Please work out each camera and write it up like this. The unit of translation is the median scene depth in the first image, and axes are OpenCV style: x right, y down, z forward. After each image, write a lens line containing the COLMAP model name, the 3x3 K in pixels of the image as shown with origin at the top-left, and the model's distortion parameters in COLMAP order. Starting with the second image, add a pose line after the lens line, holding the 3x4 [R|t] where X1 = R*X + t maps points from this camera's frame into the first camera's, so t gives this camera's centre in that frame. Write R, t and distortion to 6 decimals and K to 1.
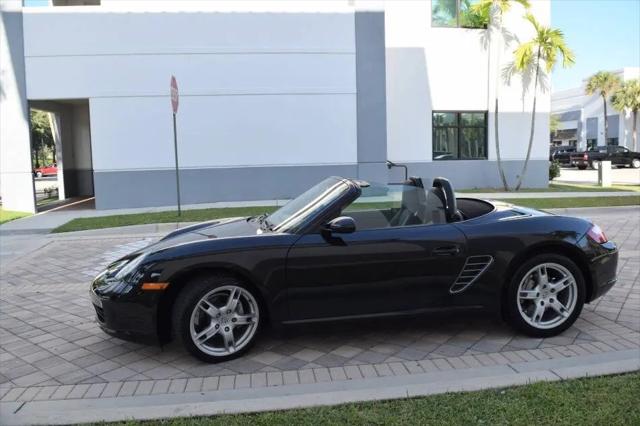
lens RADIAL K [[498.1, 0, 331.2], [0, 498.1, 211.3], [0, 0, 1]] dist [-0.069777, 0.007284]
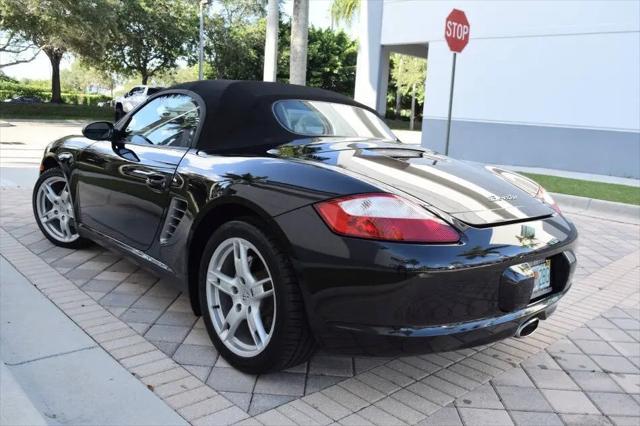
lens RADIAL K [[539.8, 0, 321.9], [0, 539.8, 202.9], [0, 0, 1]] dist [-0.071911, 0.005760]
pose [[0.579902, 0.190717, -0.792049, 0.961613], [-0.163504, 0.979677, 0.116186, -0.021433], [0.798111, 0.062126, 0.599299, 0.693975]]
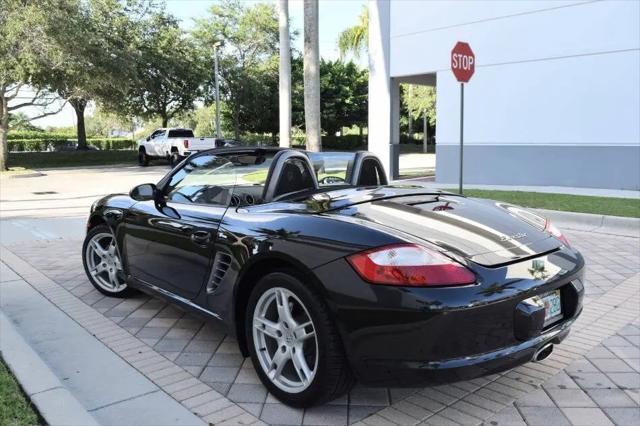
lens RADIAL K [[532.3, 0, 320.5], [0, 532.3, 201.2], [0, 0, 1]] dist [-0.078999, 0.012967]
pose [[0.558464, 0.112644, -0.821845, 1.007207], [-0.098003, 0.992758, 0.069474, -0.058401], [0.823719, 0.041745, 0.565459, 0.639473]]
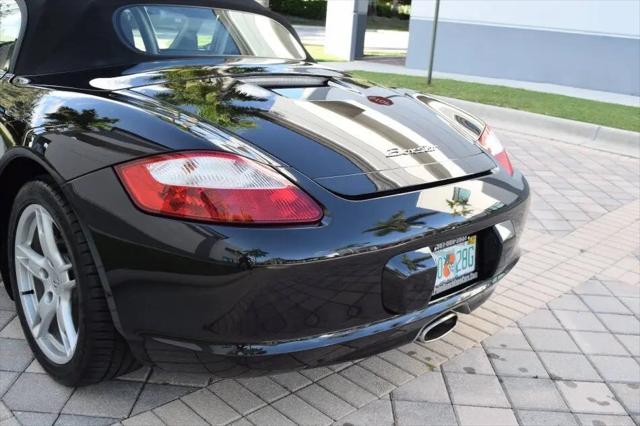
lens RADIAL K [[634.1, 0, 317.2], [0, 634.1, 204.9], [0, 0, 1]] dist [-0.068213, 0.006077]
pose [[0.590493, 0.301370, -0.748662, 0.950624], [-0.173284, 0.953370, 0.247100, -0.062608], [0.788220, -0.016179, 0.615181, 0.848518]]
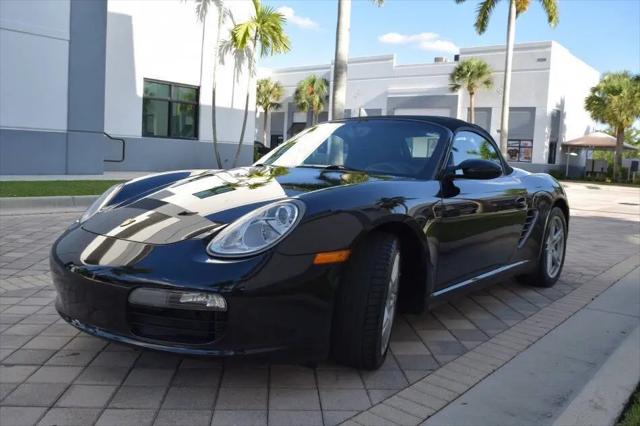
lens RADIAL K [[539.8, 0, 321.9], [0, 539.8, 202.9], [0, 0, 1]] dist [-0.071911, 0.005760]
pose [[0.742618, 0.001125, 0.669714, -0.722442], [0.006239, 0.999944, -0.008598, 0.082297], [-0.669686, 0.010564, 0.742569, 0.469147]]
